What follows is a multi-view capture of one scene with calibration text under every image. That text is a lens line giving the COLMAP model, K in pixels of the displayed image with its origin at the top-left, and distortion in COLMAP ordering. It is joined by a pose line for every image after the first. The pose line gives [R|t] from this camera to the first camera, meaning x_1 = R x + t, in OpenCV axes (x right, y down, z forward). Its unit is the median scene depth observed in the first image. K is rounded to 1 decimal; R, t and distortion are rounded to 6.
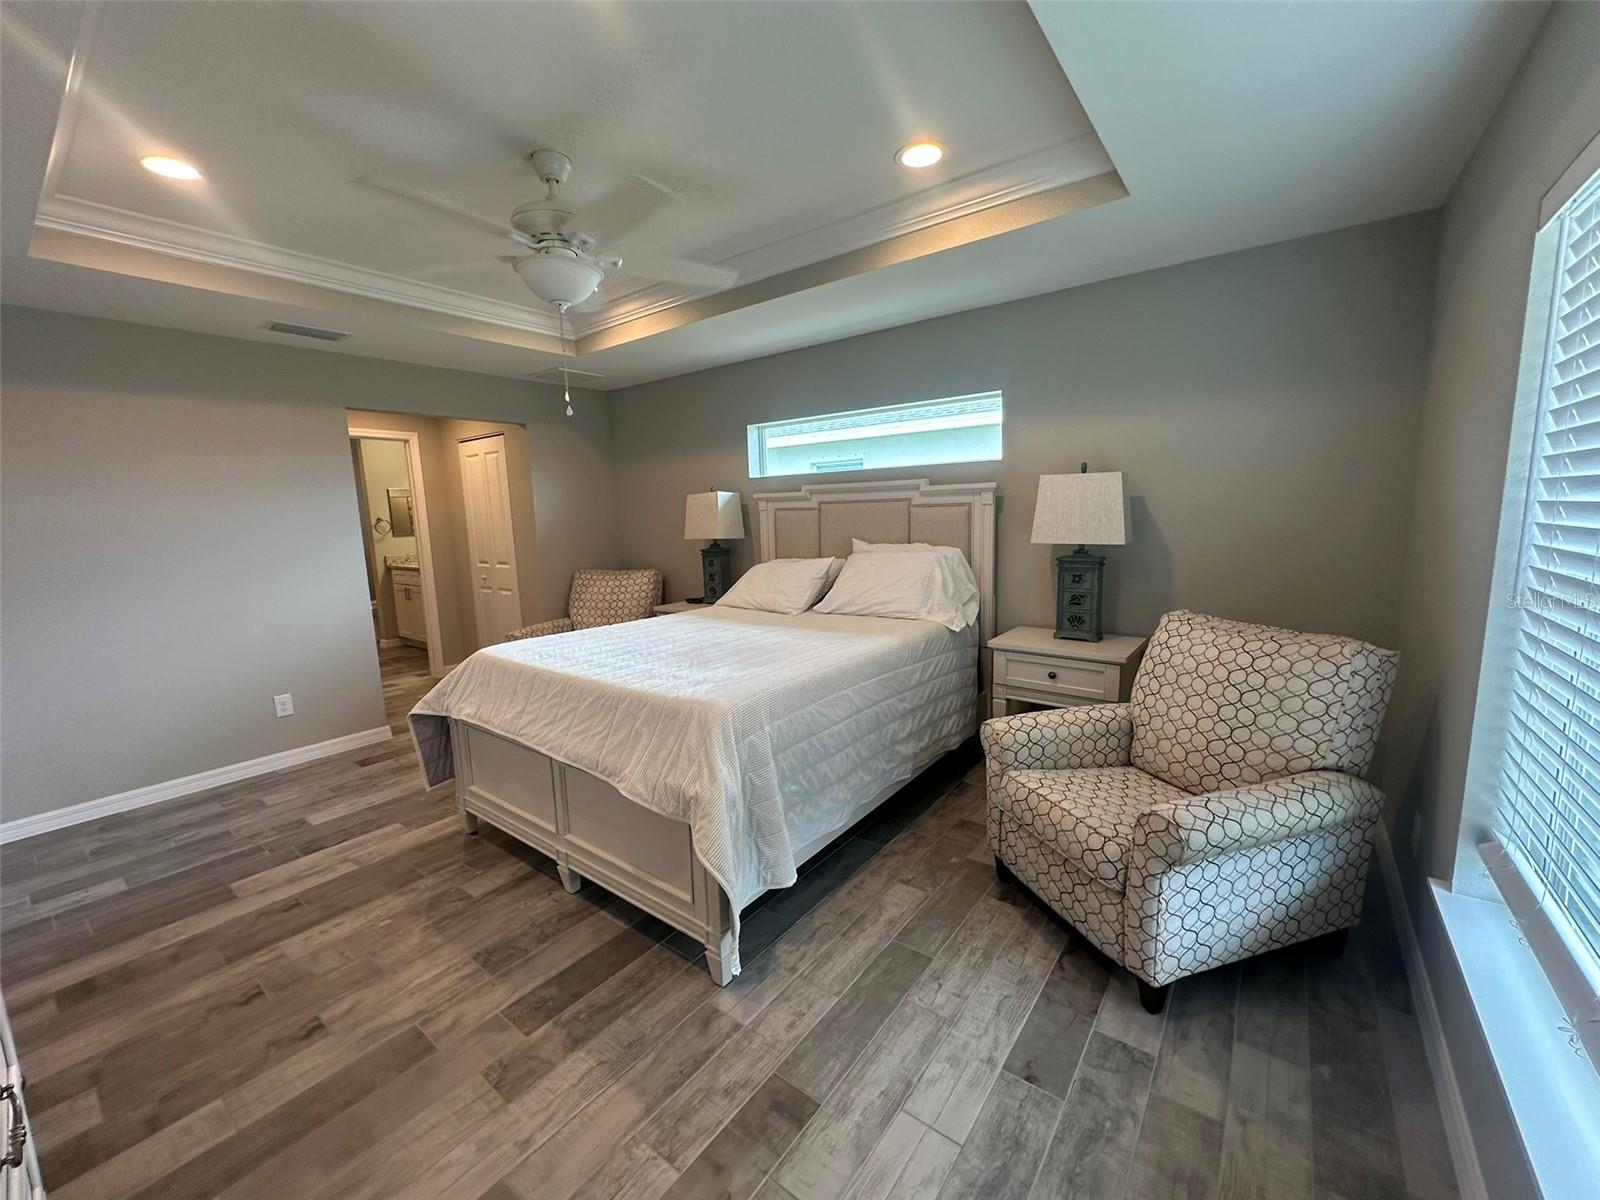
lens RADIAL K [[642.5, 0, 800.0], [0, 642.5, 600.0], [0, 0, 1]] dist [0.001662, 0.000197]
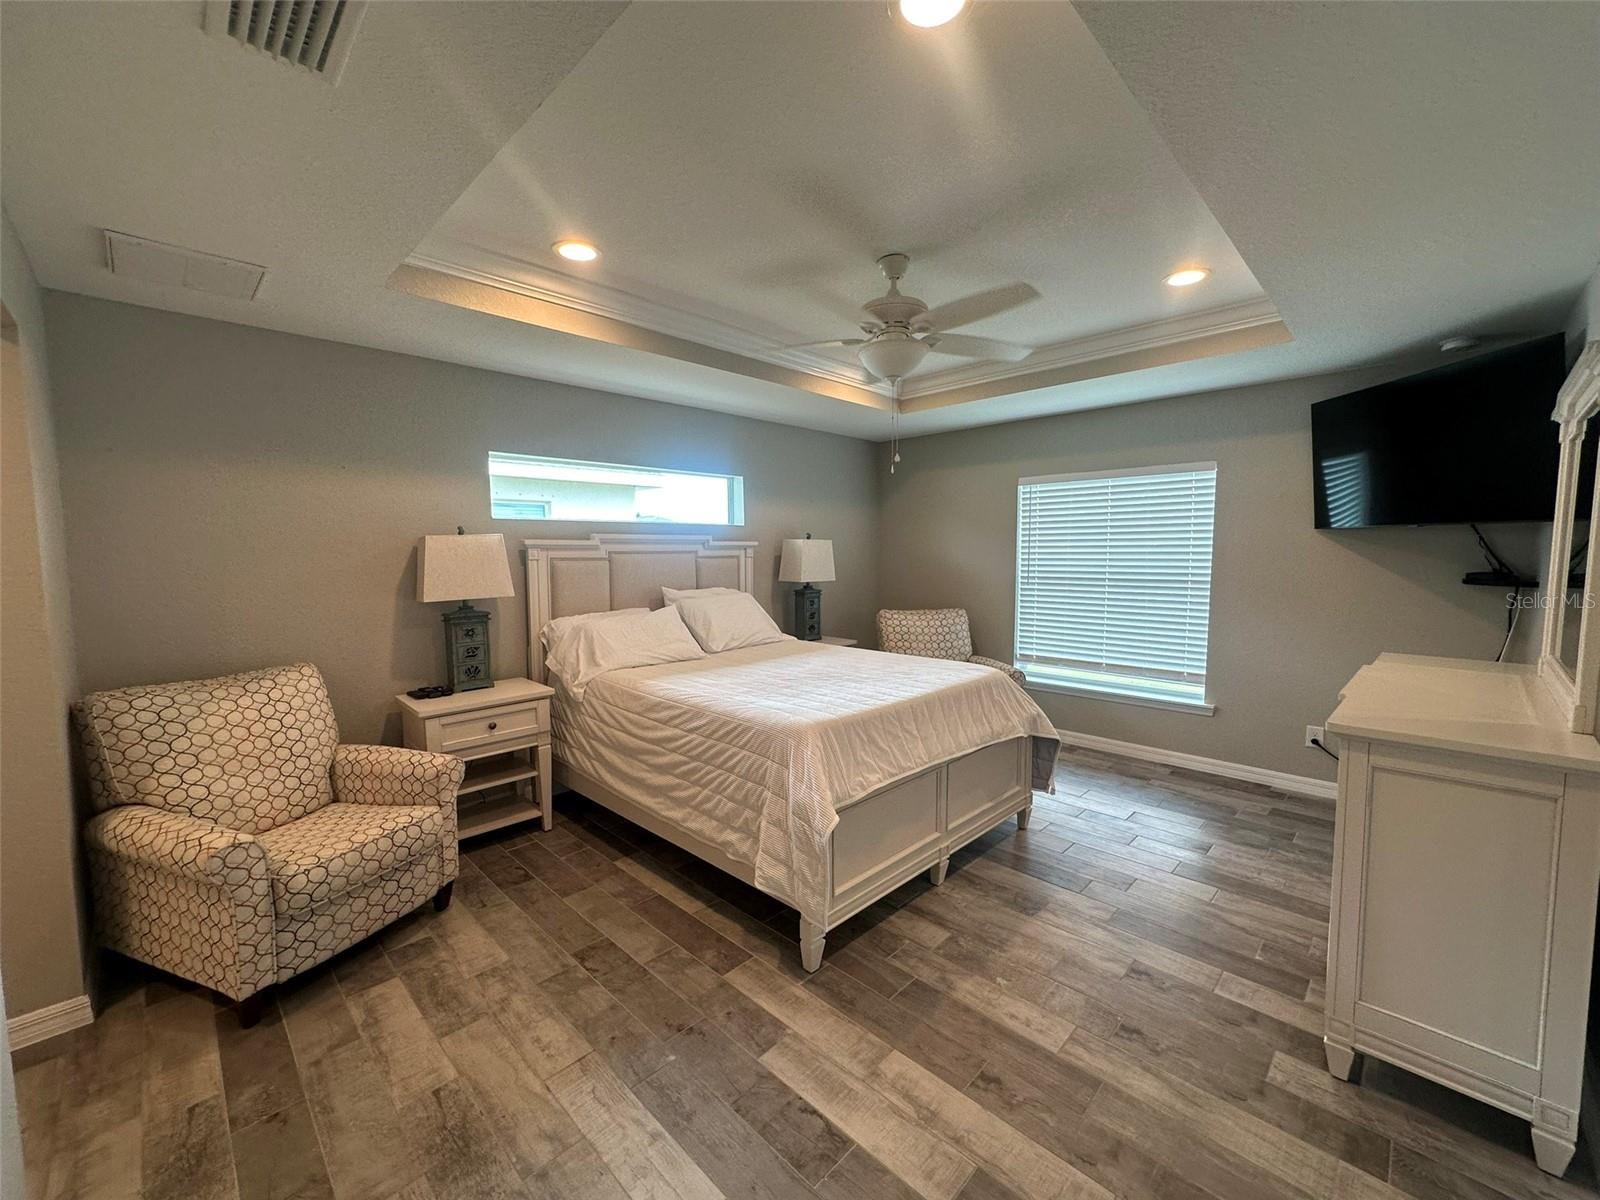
lens RADIAL K [[638.8, 0, 800.0], [0, 638.8, 600.0], [0, 0, 1]] dist [-0.003153, 0.000443]
pose [[0.121663, -0.048956, 0.991363, -1.166649], [0.143293, 0.989186, 0.031263, -0.093337], [-0.982174, 0.138251, 0.127363, 0.804657]]
